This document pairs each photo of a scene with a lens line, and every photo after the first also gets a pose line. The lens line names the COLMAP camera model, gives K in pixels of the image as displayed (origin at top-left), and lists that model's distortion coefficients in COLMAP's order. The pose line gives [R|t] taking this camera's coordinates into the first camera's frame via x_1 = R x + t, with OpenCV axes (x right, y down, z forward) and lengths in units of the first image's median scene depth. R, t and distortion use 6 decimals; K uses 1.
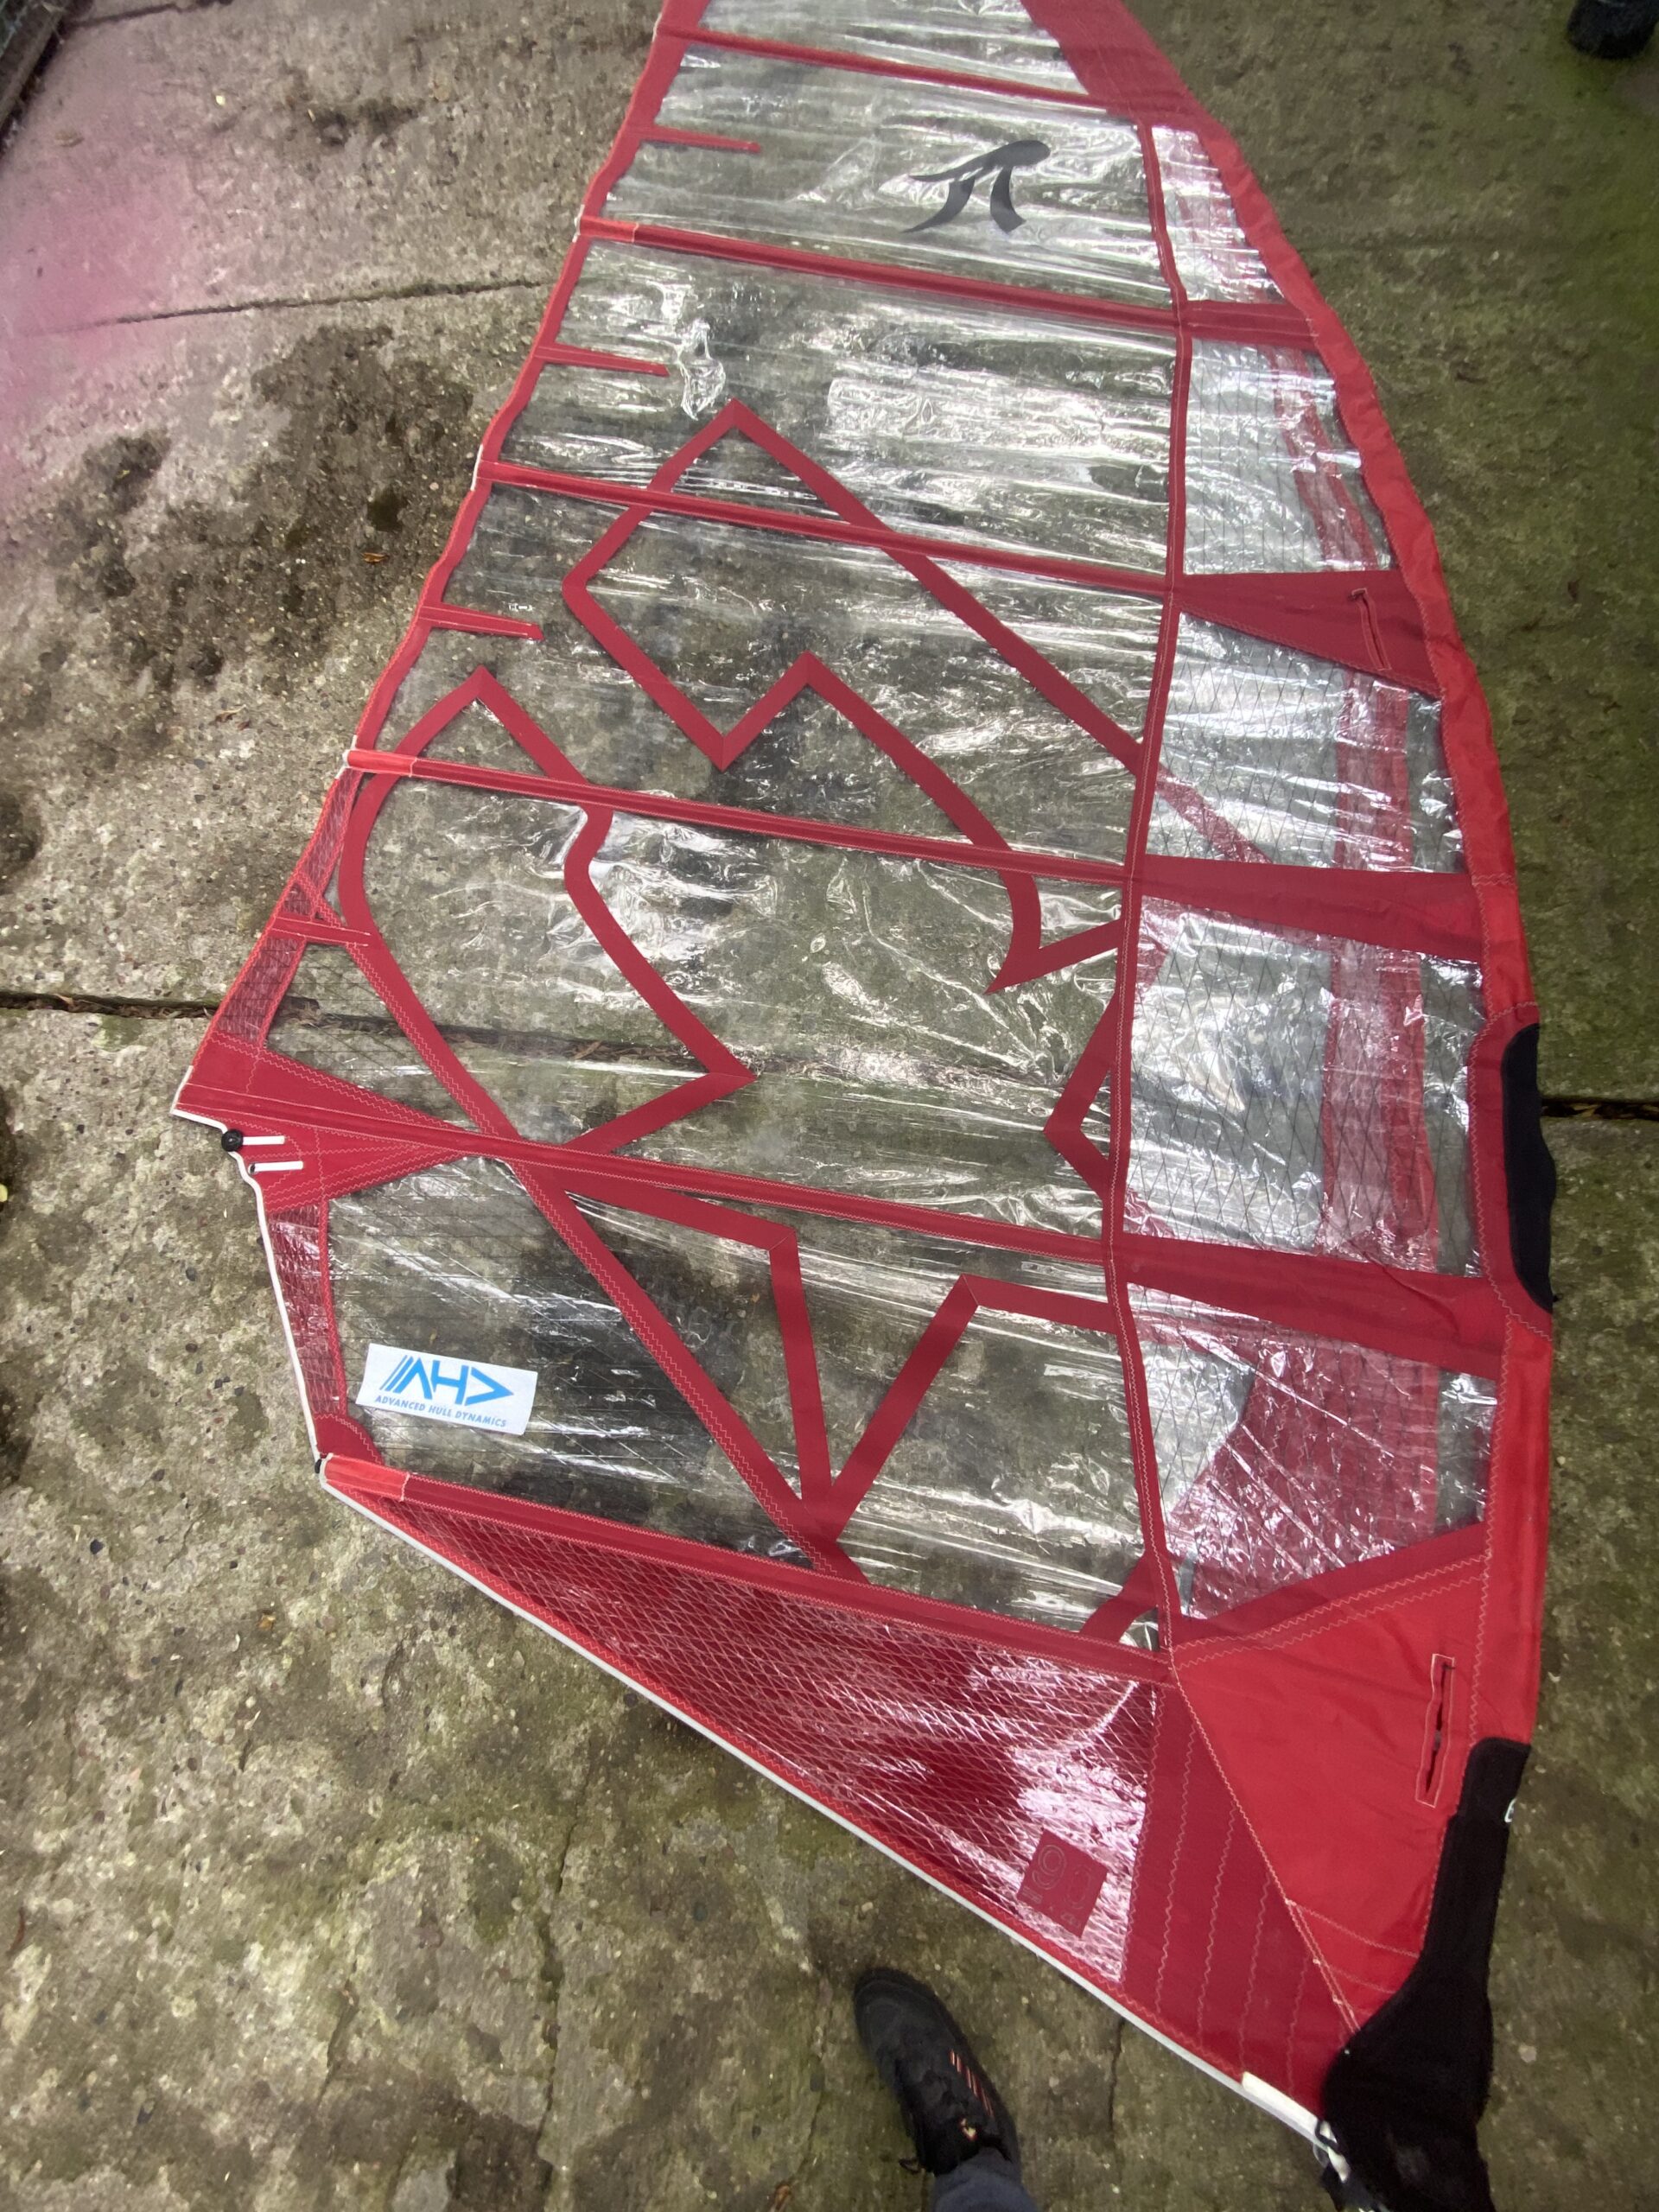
lens RADIAL K [[879.9, 0, 819.7], [0, 879.9, 1097.0], [0, 0, 1]] dist [0.021864, -0.019055]
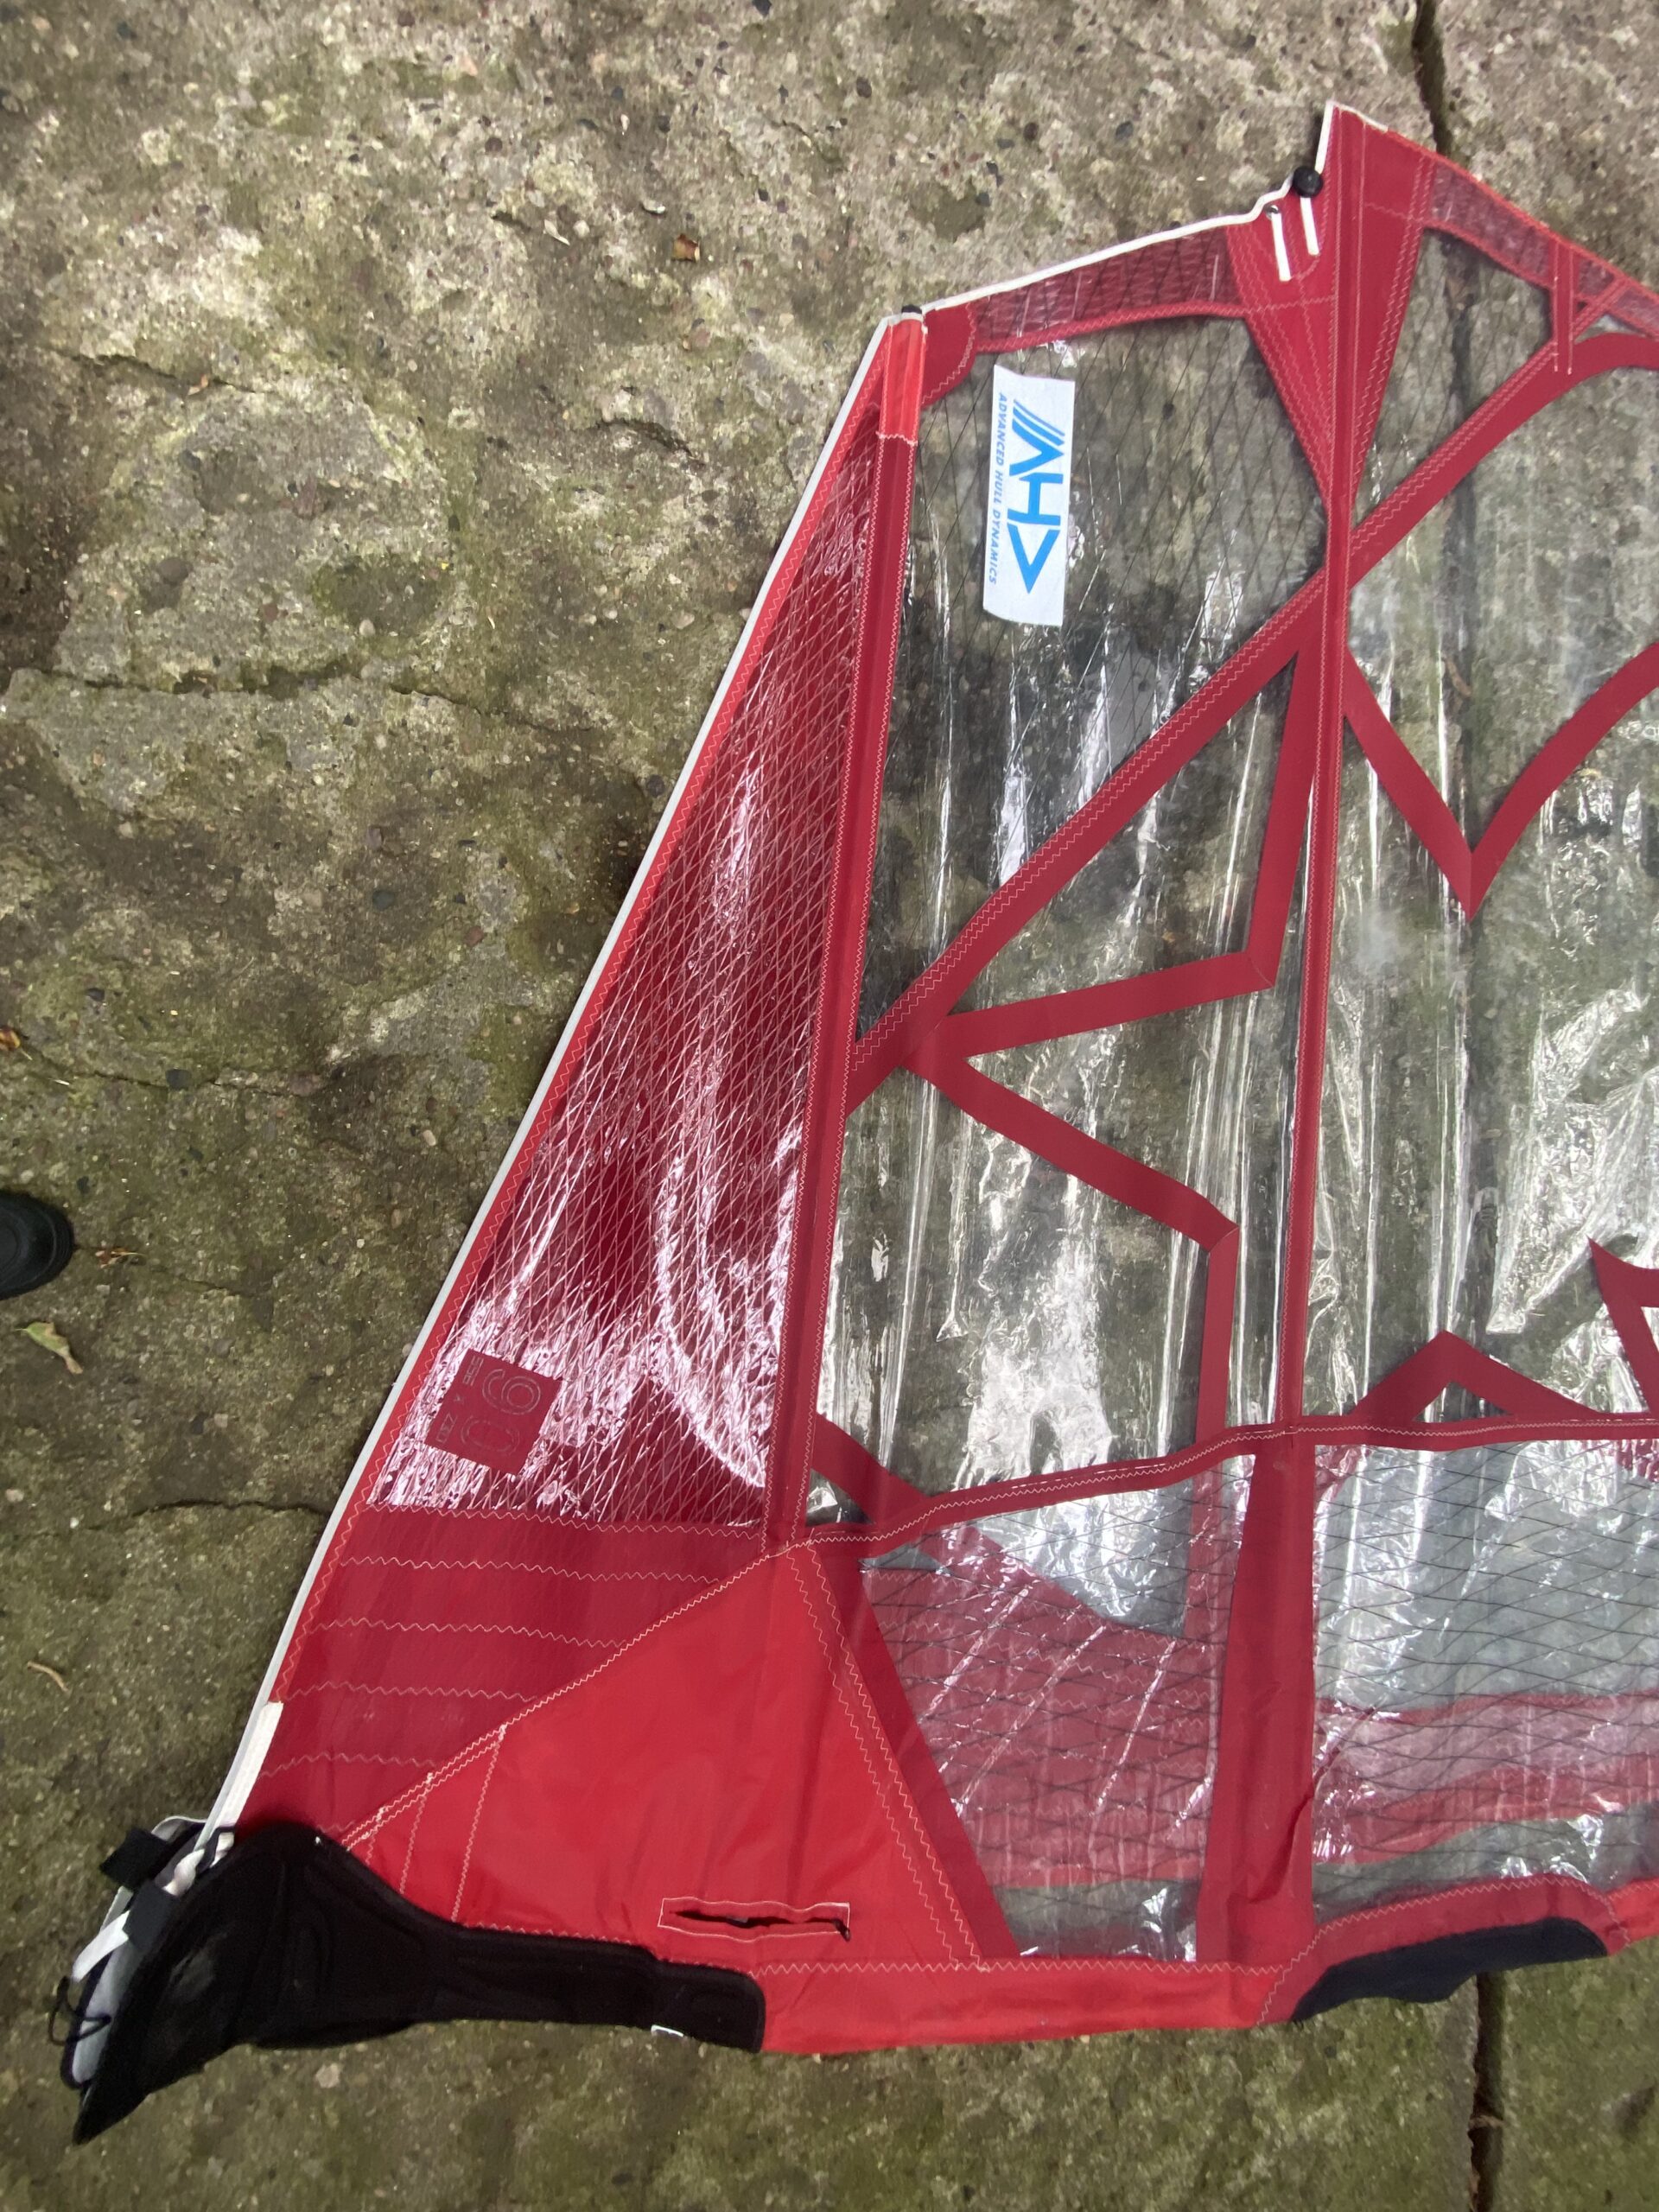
lens RADIAL K [[893.5, 0, 832.1], [0, 893.5, 1099.3], [0, 0, 1]] dist [0.016631, -0.017536]
pose [[0.055780, 0.996470, 0.062738, -0.002658], [-0.997693, 0.053193, 0.042183, 0.507844], [0.038697, -0.064946, 0.997138, 0.277826]]
